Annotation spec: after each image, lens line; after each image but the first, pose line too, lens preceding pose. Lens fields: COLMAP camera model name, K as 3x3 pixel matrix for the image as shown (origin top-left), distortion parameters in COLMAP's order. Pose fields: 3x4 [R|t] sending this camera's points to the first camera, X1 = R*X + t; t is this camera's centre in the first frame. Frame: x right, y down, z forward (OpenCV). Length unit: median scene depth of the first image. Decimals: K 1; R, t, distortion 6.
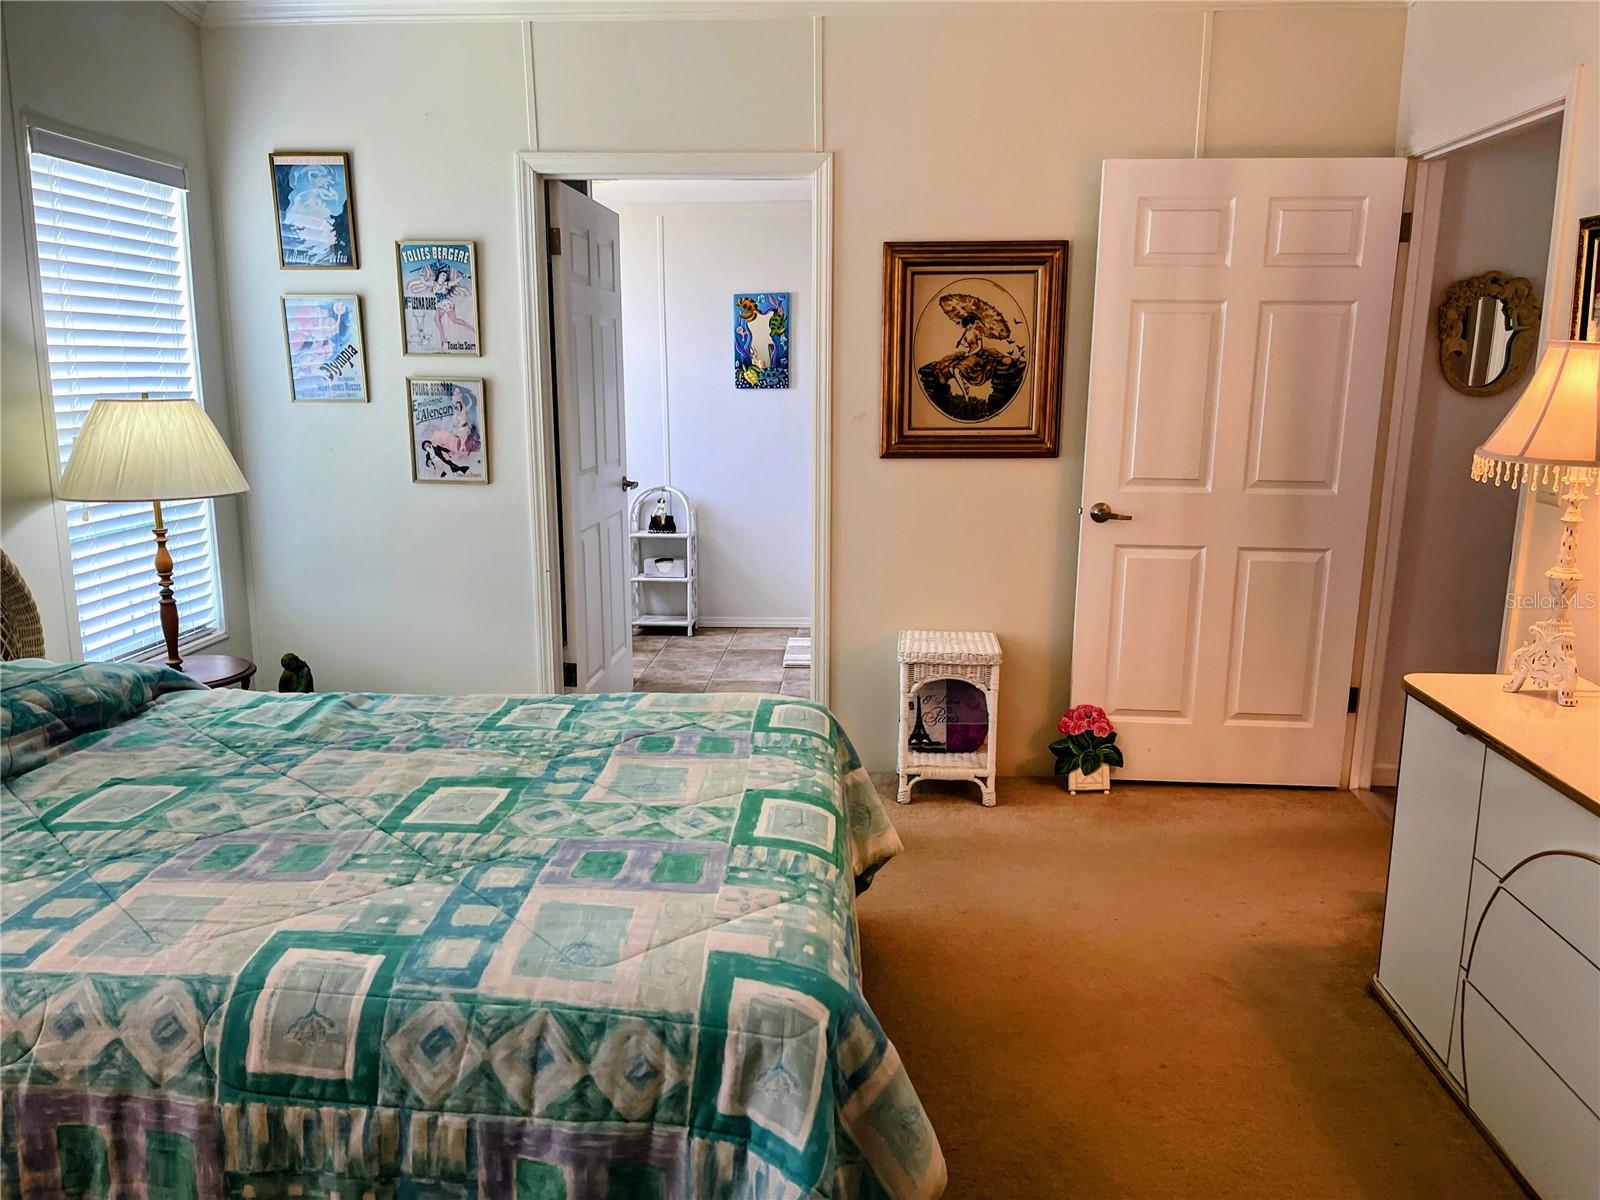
lens RADIAL K [[1200.0, 0, 802.7], [0, 1200.0, 600.1], [0, 0, 1]] dist [0.036817, -0.017908]
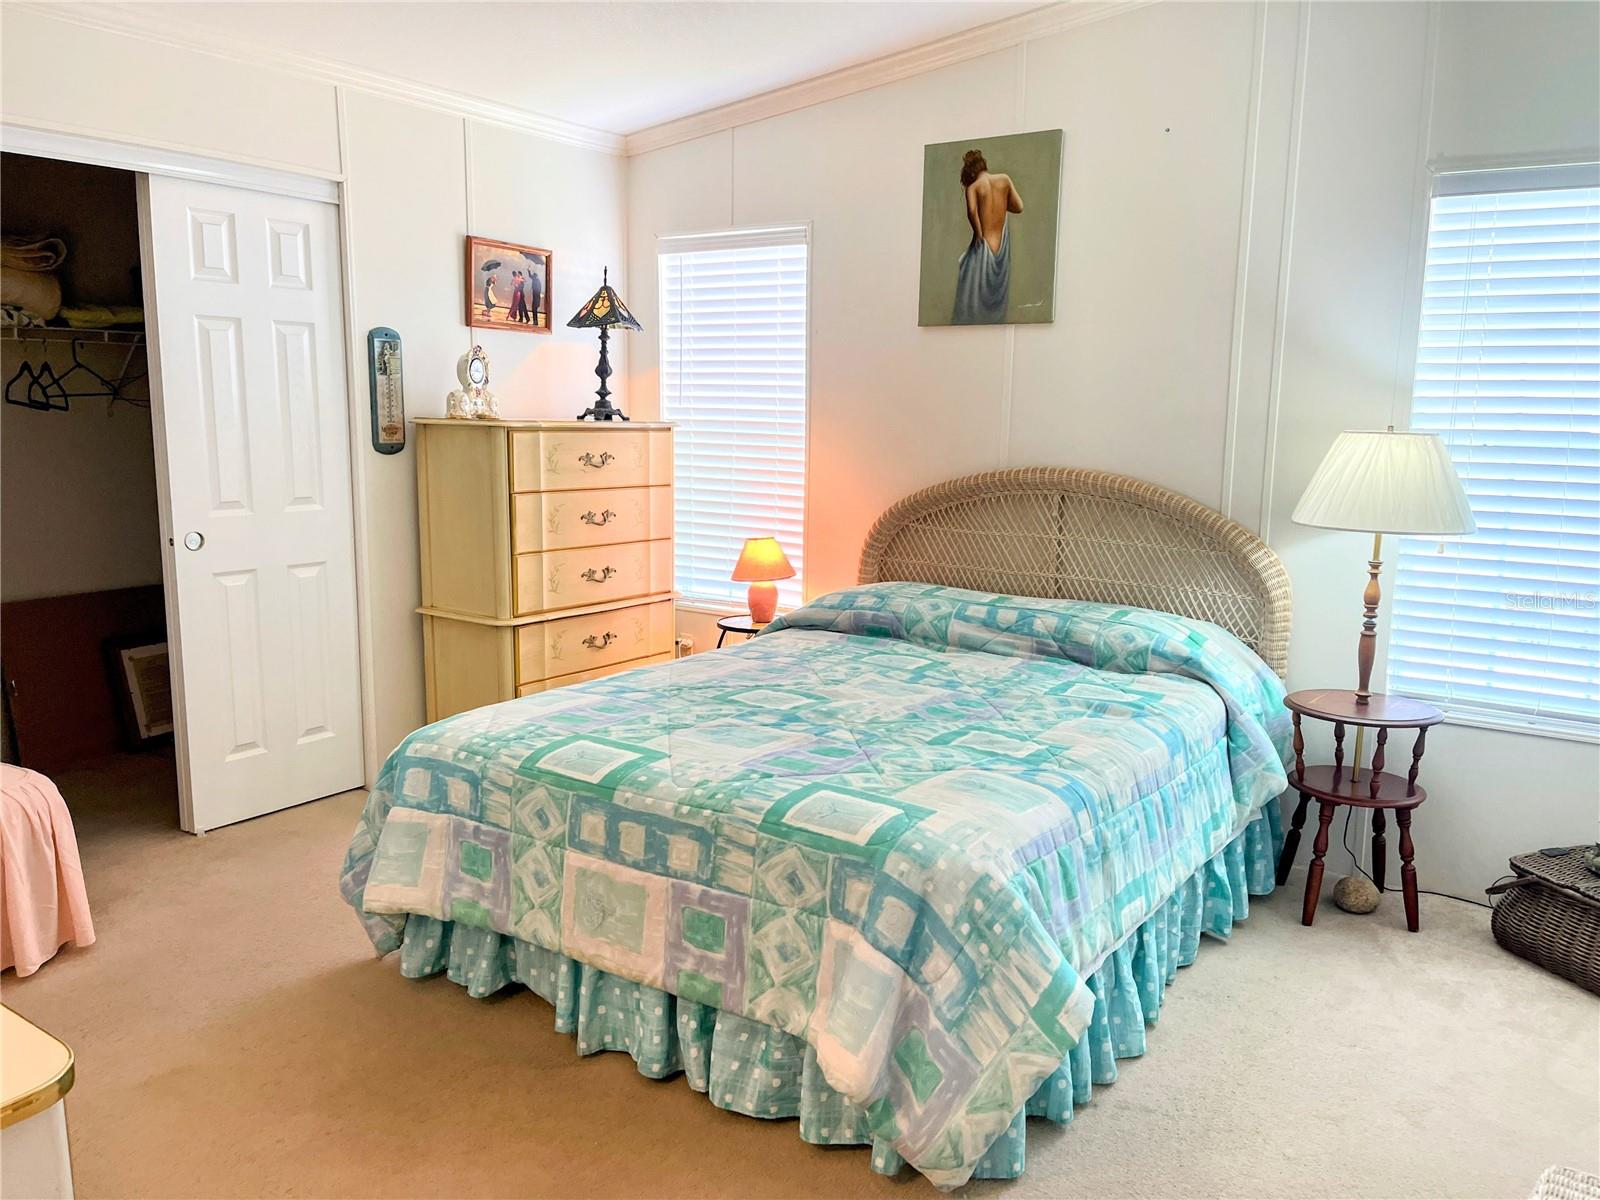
lens RADIAL K [[1200.0, 0, 803.0], [0, 1200.0, 603.1], [0, 0, 1]] dist [0.036817, -0.017908]
pose [[-0.518579, 0.130412, -0.845026, 0.711129], [-0.184286, 0.948024, 0.259401, -0.251149], [0.834934, 0.290247, -0.467592, 1.382104]]
